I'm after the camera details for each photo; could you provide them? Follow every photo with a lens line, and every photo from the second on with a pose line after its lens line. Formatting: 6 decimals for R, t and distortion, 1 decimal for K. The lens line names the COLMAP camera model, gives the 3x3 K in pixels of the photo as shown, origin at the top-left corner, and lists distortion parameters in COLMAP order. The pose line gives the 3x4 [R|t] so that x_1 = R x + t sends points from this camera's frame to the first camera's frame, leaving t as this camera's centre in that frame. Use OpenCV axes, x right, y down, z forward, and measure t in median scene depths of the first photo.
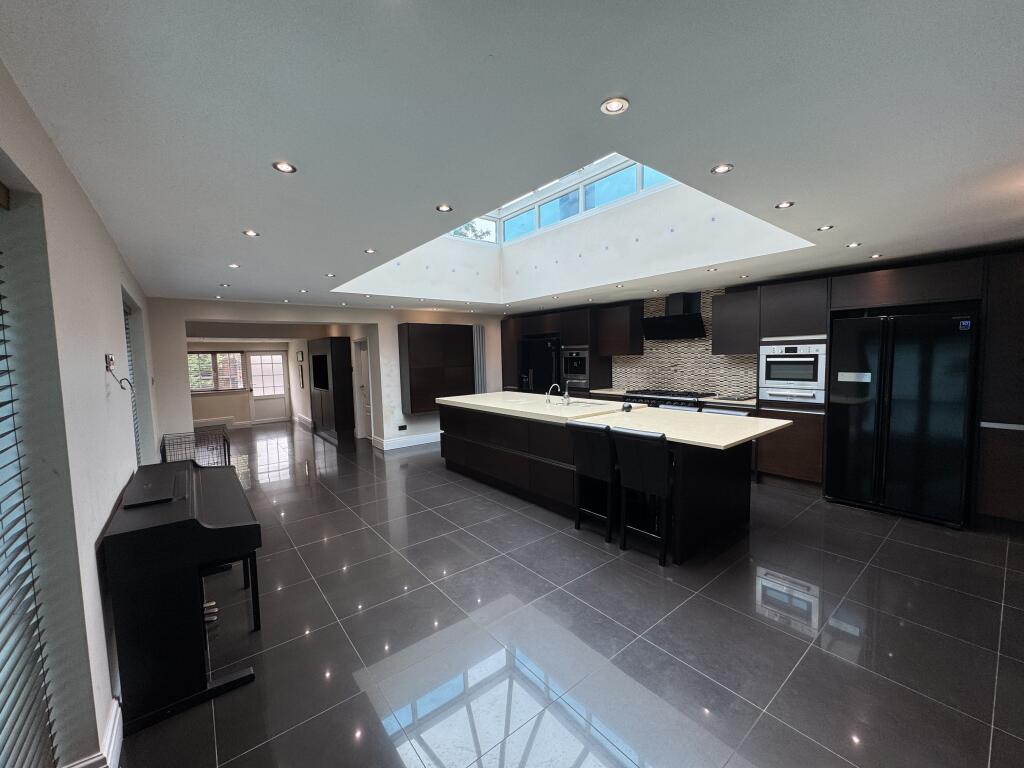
lens RADIAL K [[408.3, 0, 514.9], [0, 408.3, 383.7], [0, 0, 1]] dist [-0.007434, -0.000237]
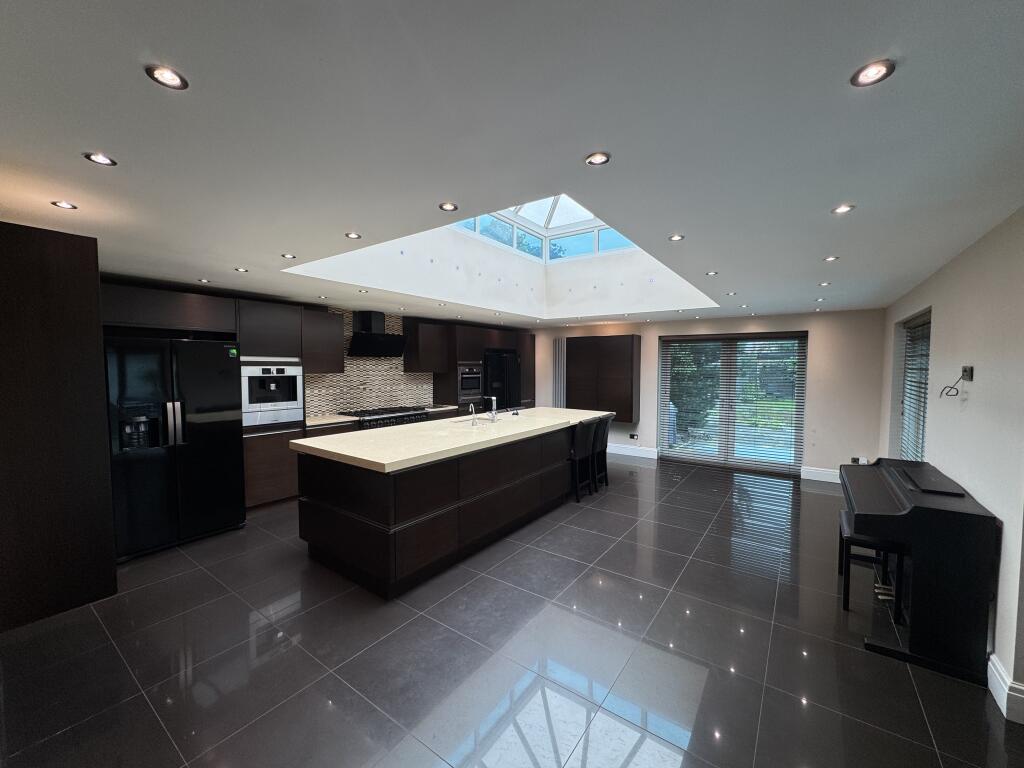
lens RADIAL K [[408.3, 0, 515.3], [0, 408.3, 386.8], [0, 0, 1]] dist [-0.007434, -0.000237]
pose [[-0.270123, -0.029653, 0.962369, -0.658508], [0.068864, 0.996371, 0.050030, -0.063466], [-0.960360, 0.079786, -0.267101, 0.946801]]
